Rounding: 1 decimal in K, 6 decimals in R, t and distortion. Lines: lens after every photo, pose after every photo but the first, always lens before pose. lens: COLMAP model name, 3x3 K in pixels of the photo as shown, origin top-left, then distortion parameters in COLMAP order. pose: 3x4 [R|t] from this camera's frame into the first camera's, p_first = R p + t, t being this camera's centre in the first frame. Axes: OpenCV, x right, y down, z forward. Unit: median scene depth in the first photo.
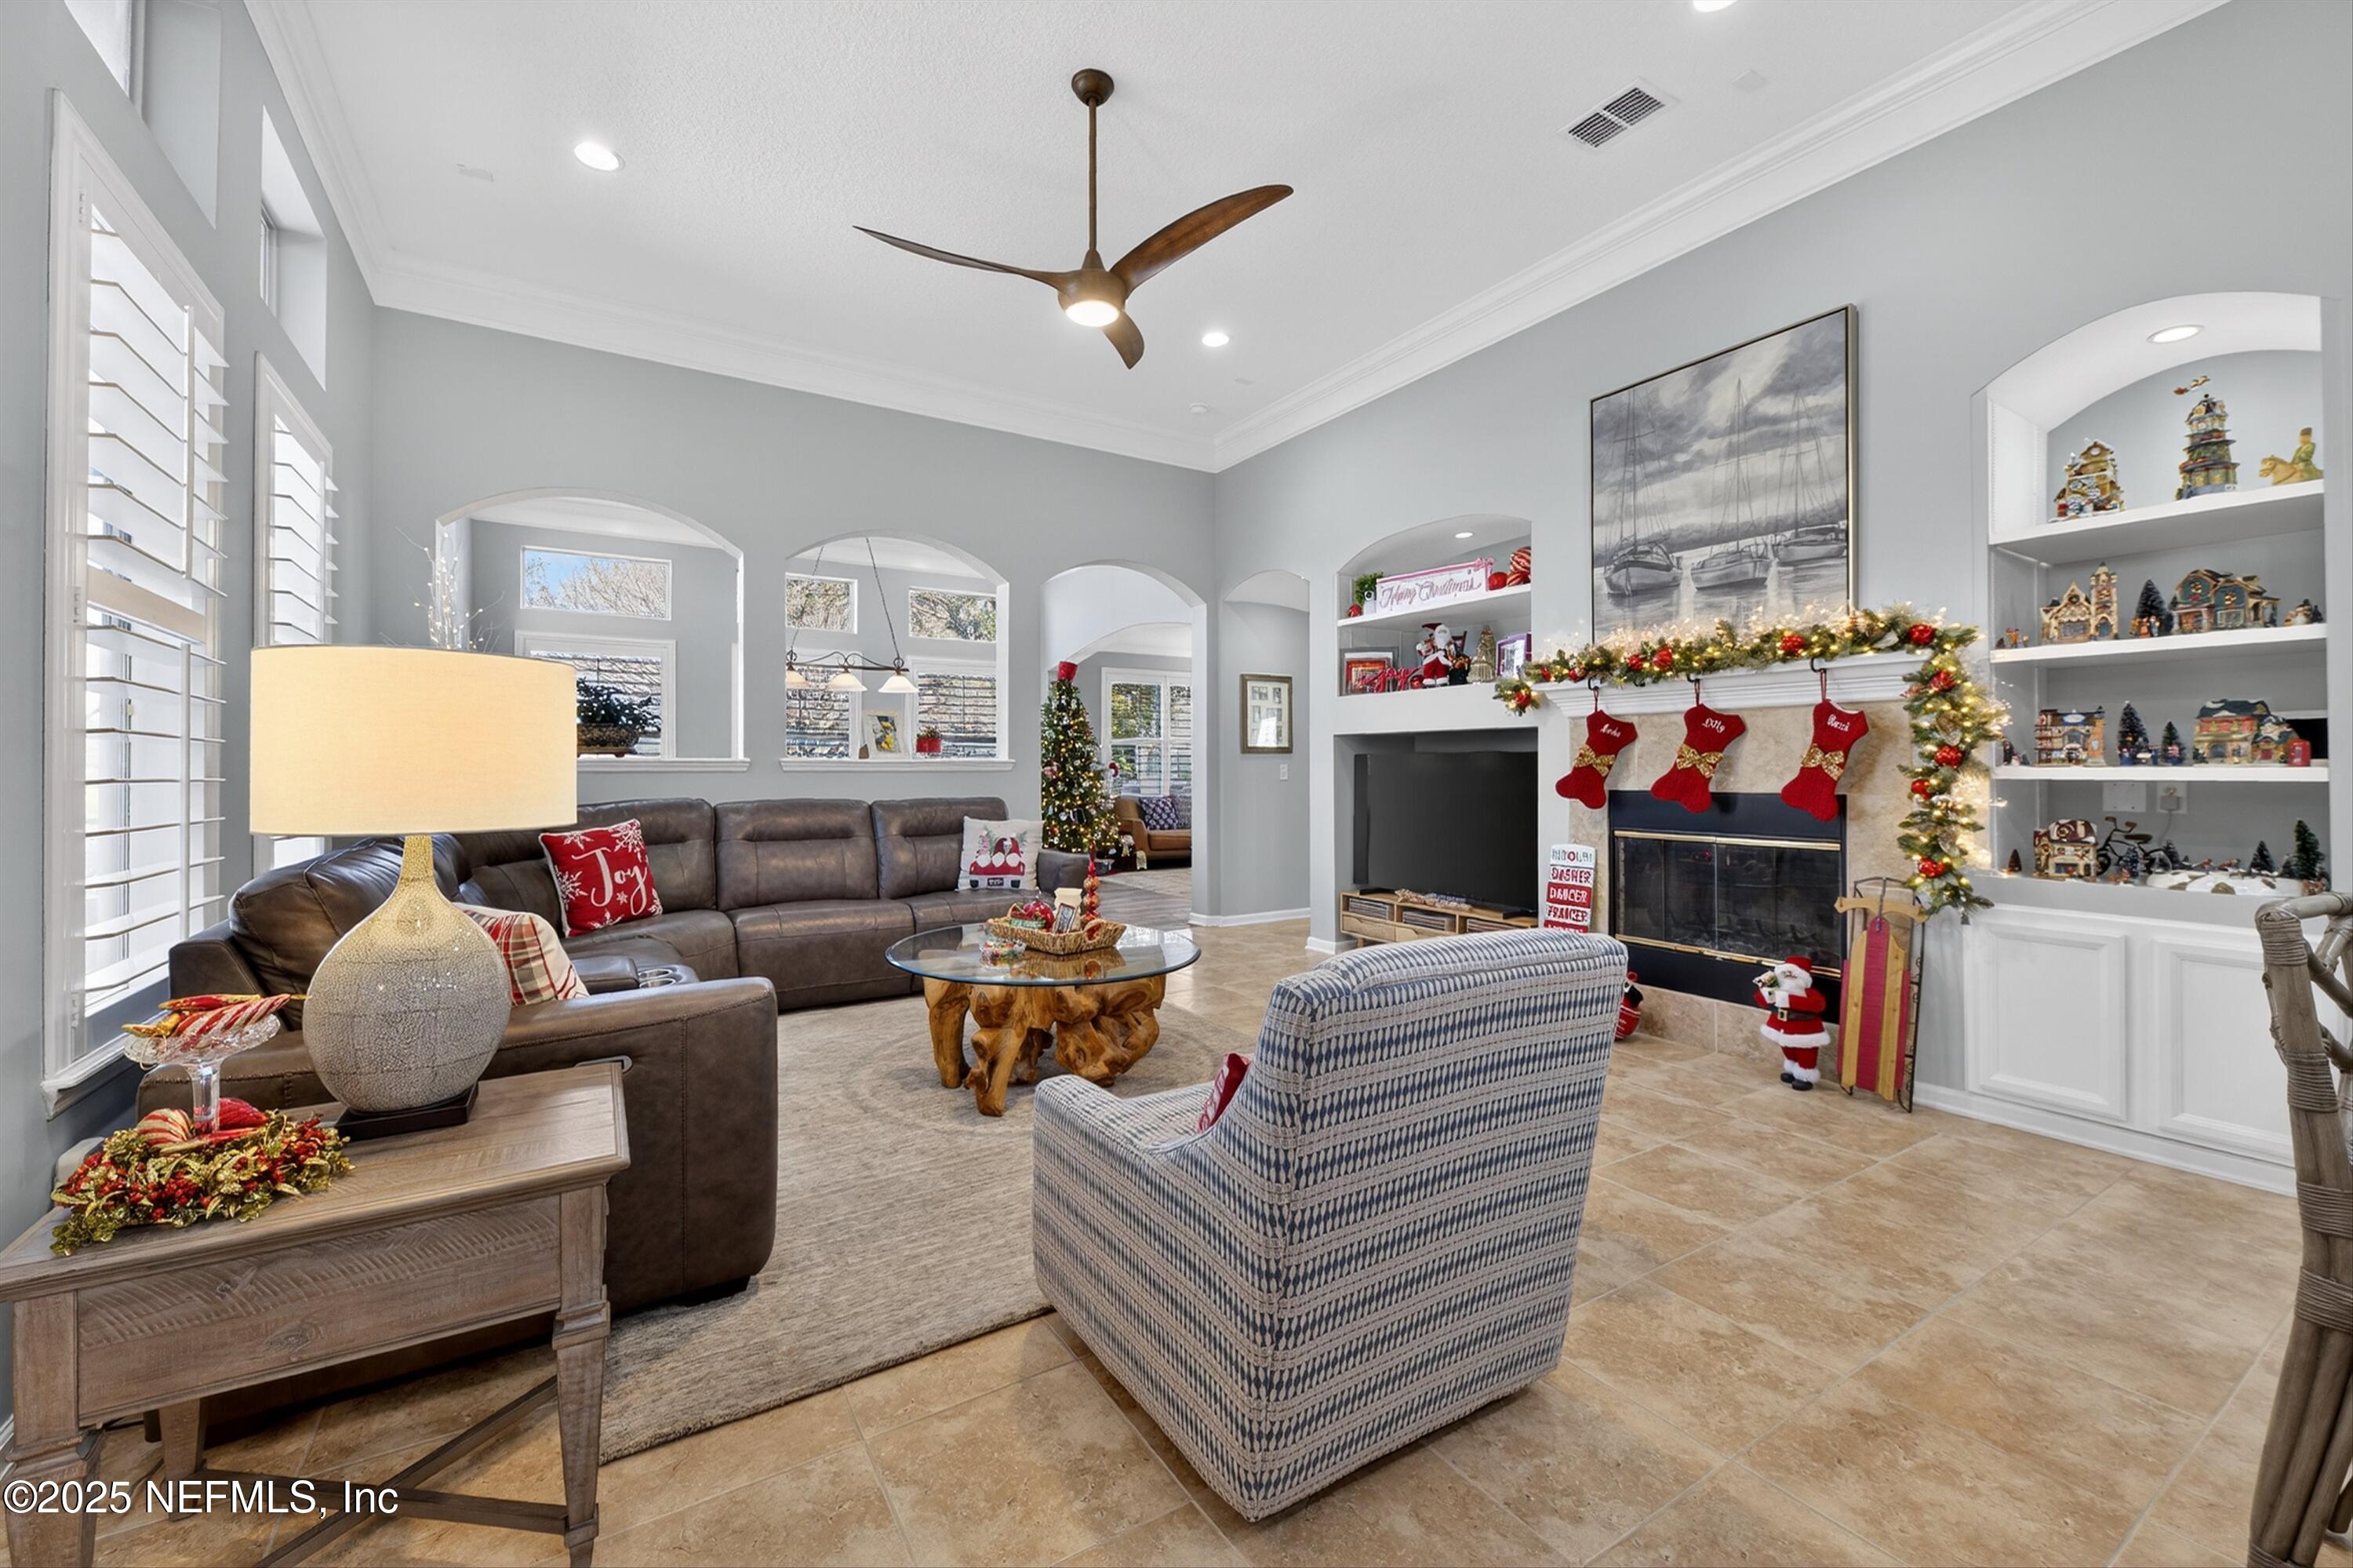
lens RADIAL K [[922.7, 0, 1166.3], [0, 922.7, 766.4], [0, 0, 1]] dist [0.002974, -0.003380]
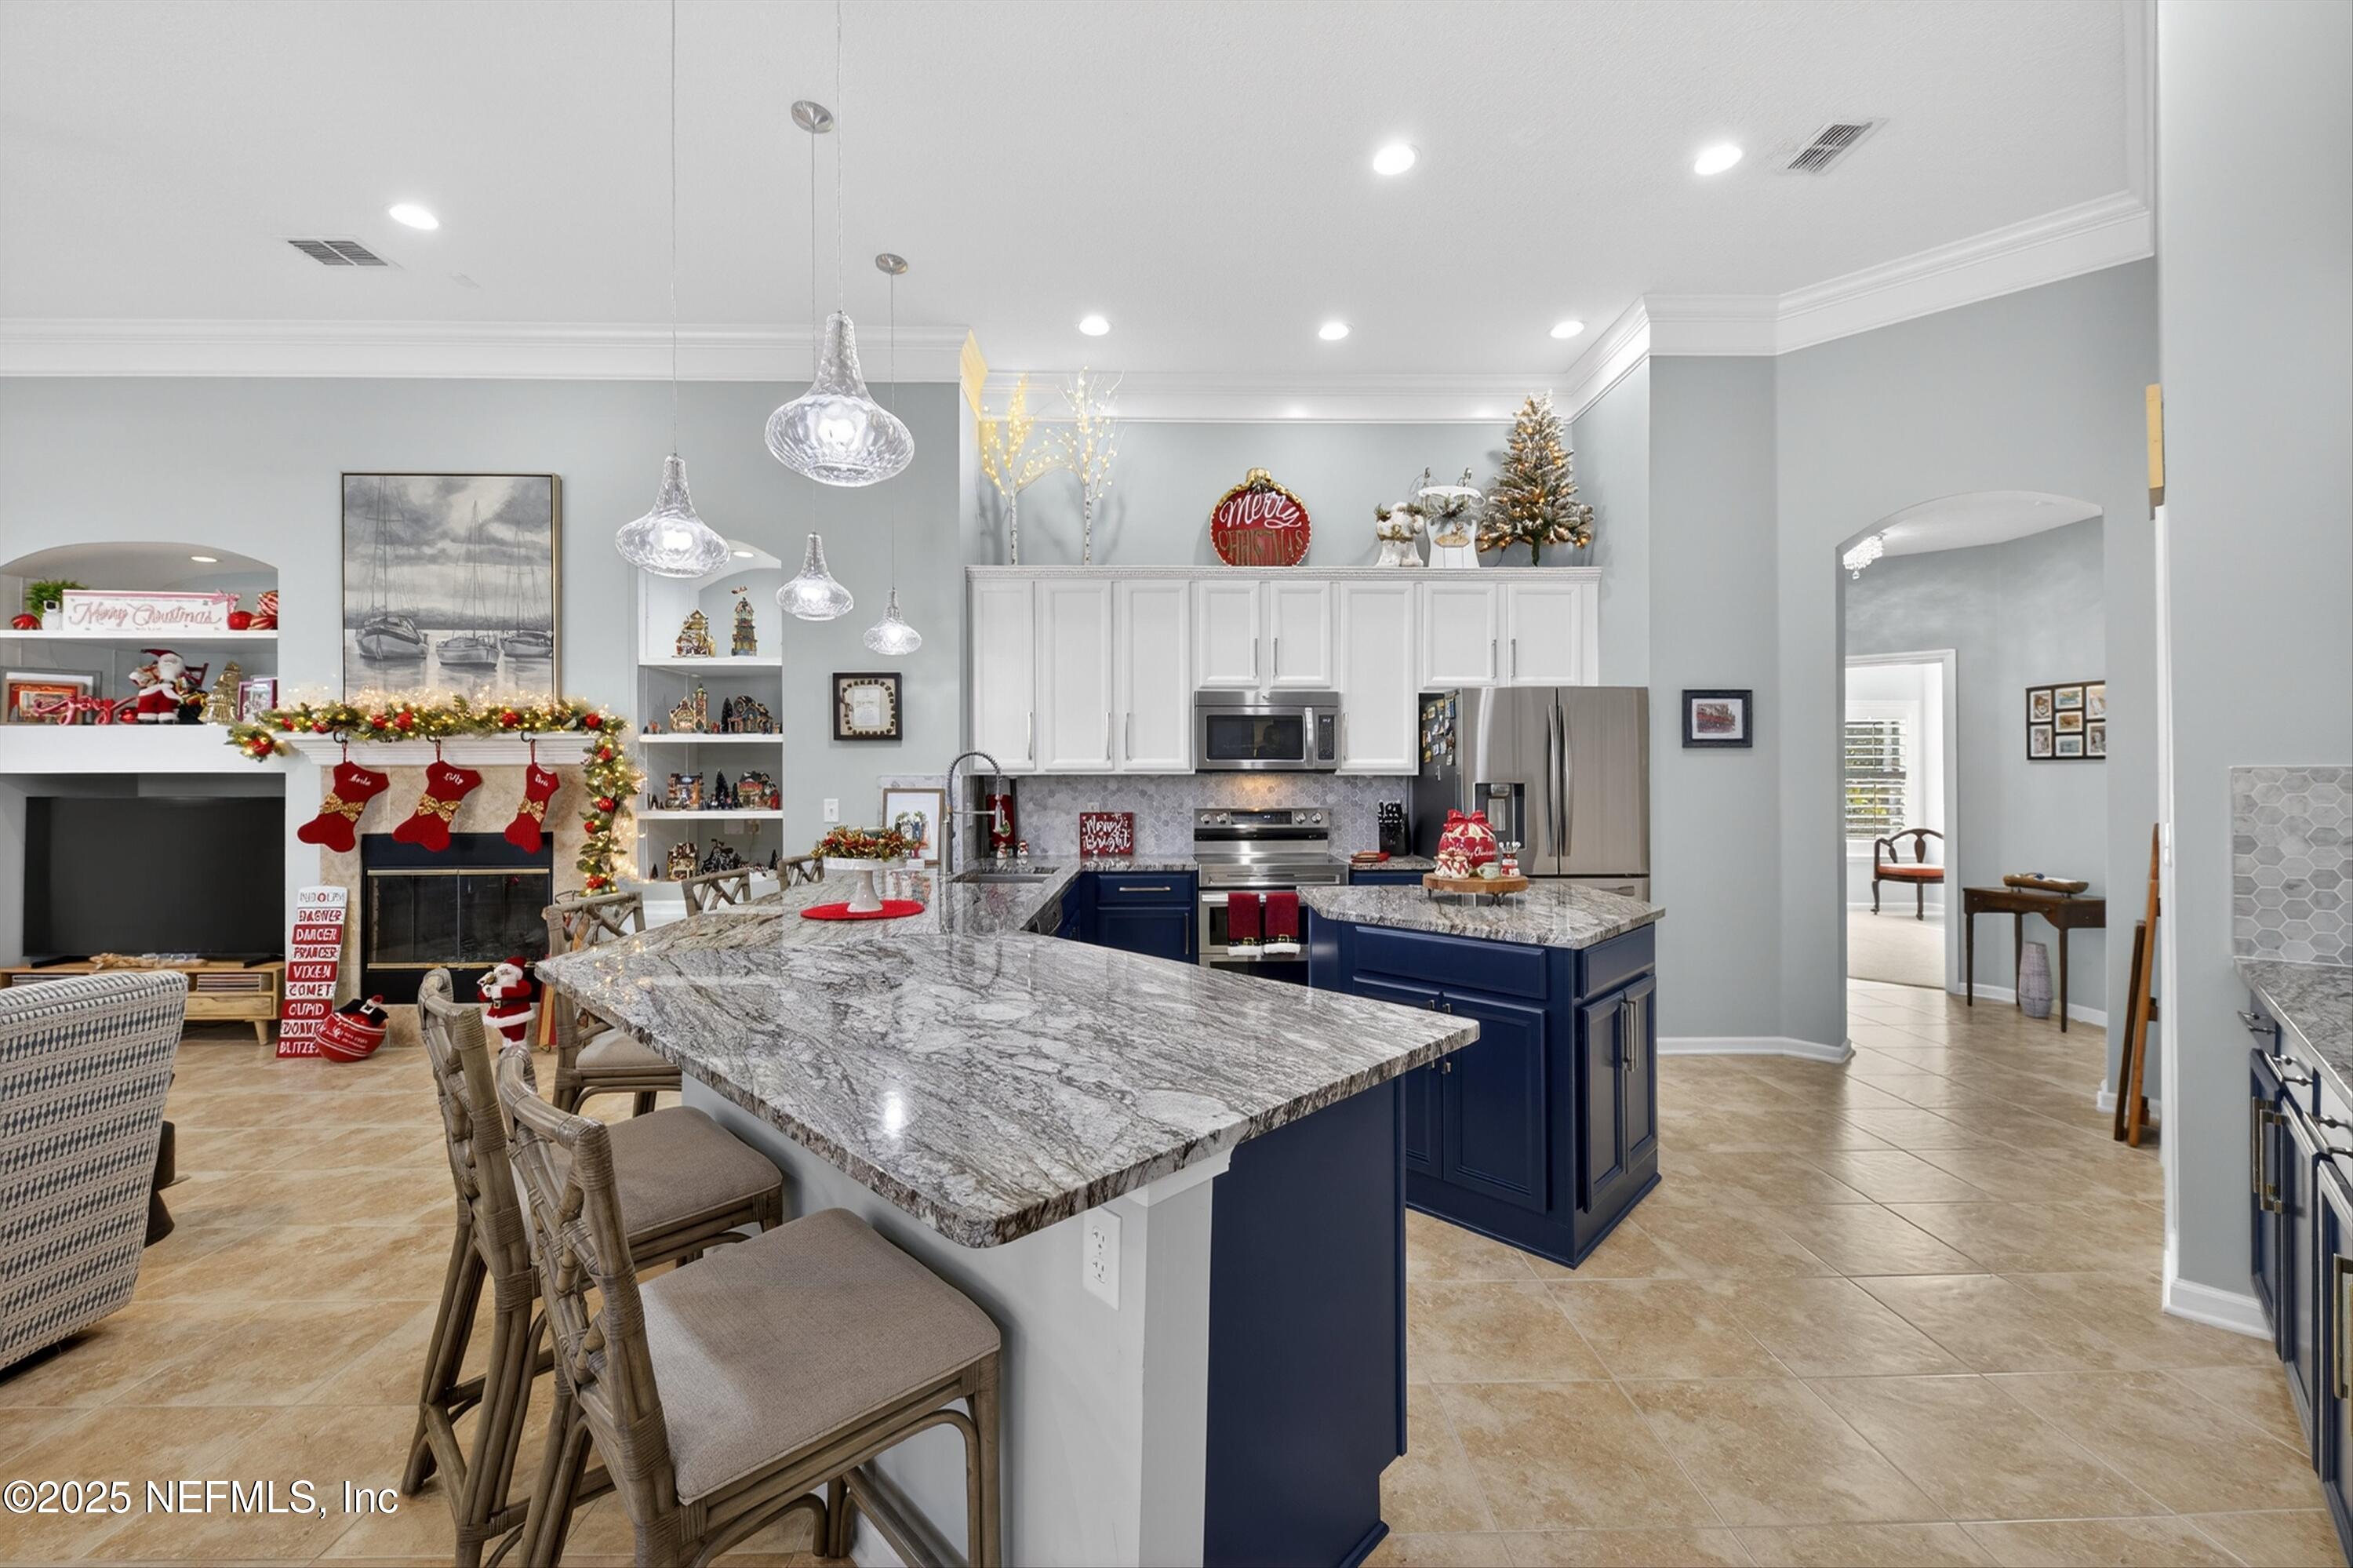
lens RADIAL K [[922.7, 0, 1178.0], [0, 922.7, 772.2], [0, 0, 1]] dist [0.002974, -0.003380]
pose [[0.501193, 0.002775, 0.865331, 0.018178], [0.001291, 0.999991, -0.003955, -0.044833], [-0.865334, 0.003099, 0.501186, -0.421061]]
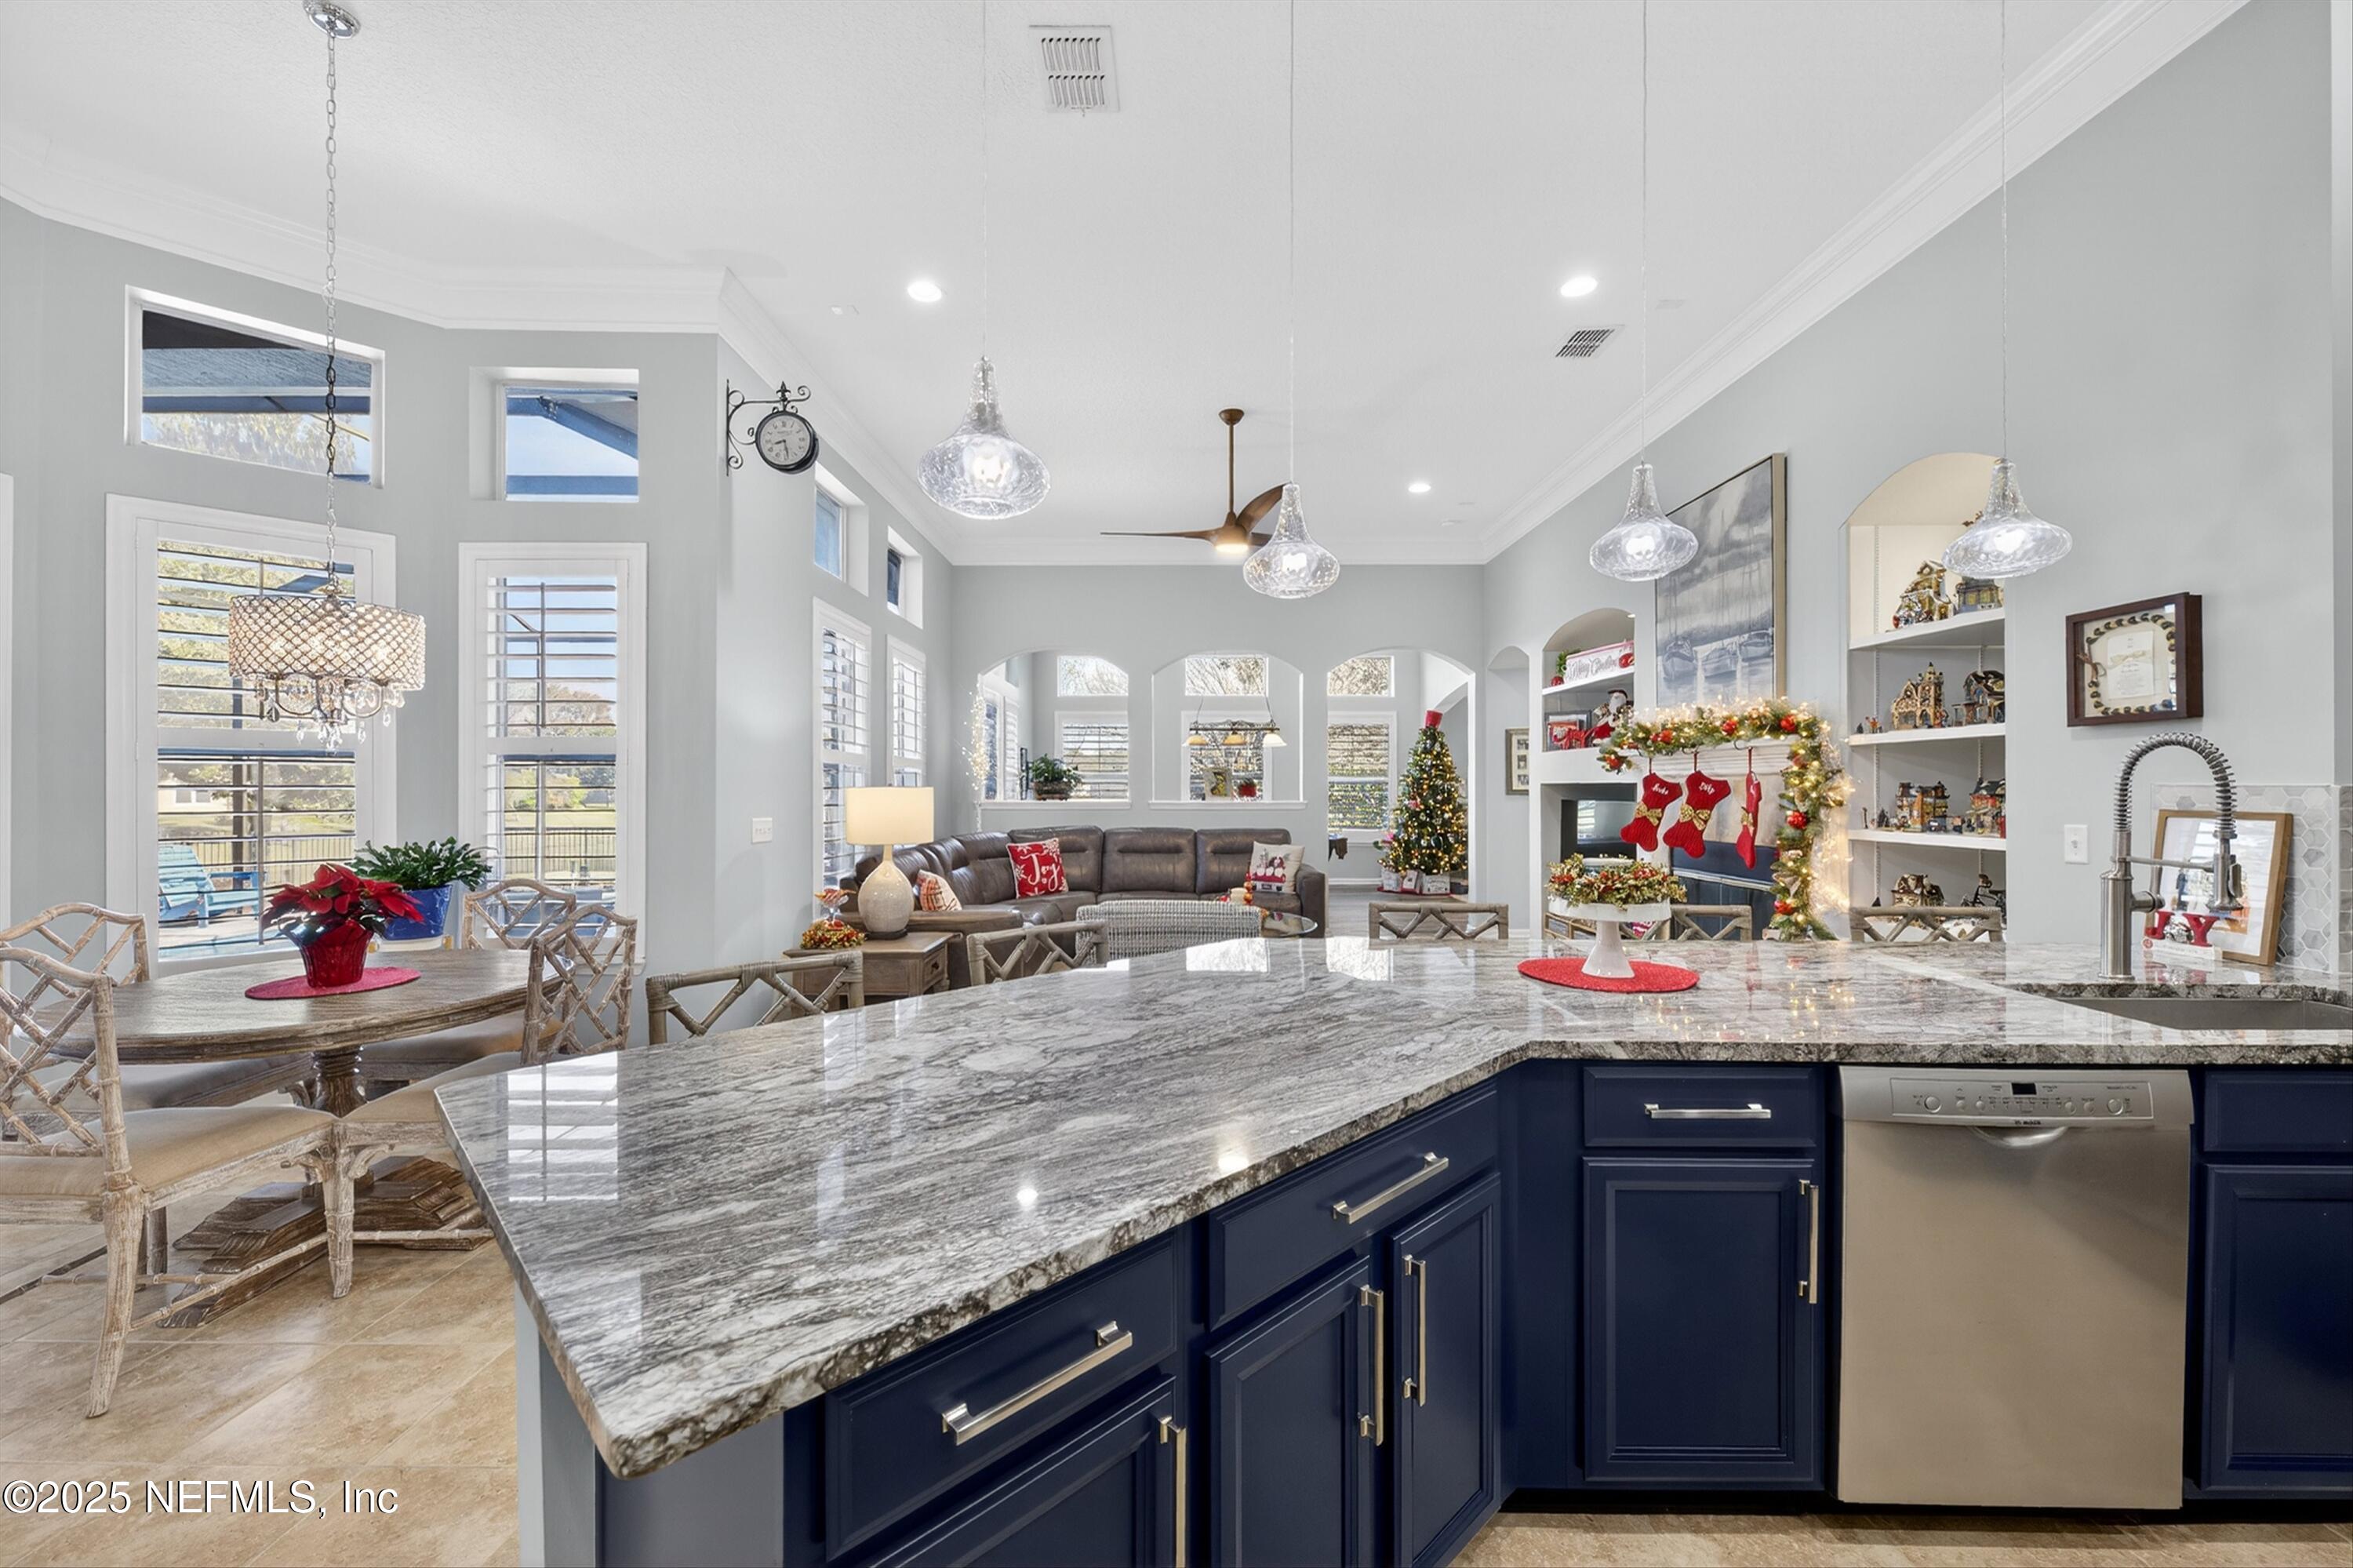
lens RADIAL K [[922.7, 0, 1195.0], [0, 922.7, 794.2], [0, 0, 1]] dist [0.002974, -0.003380]
pose [[0.853630, 0.004107, -0.520863, 0.629443], [0.000477, 0.999962, 0.008666, -0.045646], [0.520879, -0.007647, 0.853596, -0.410483]]
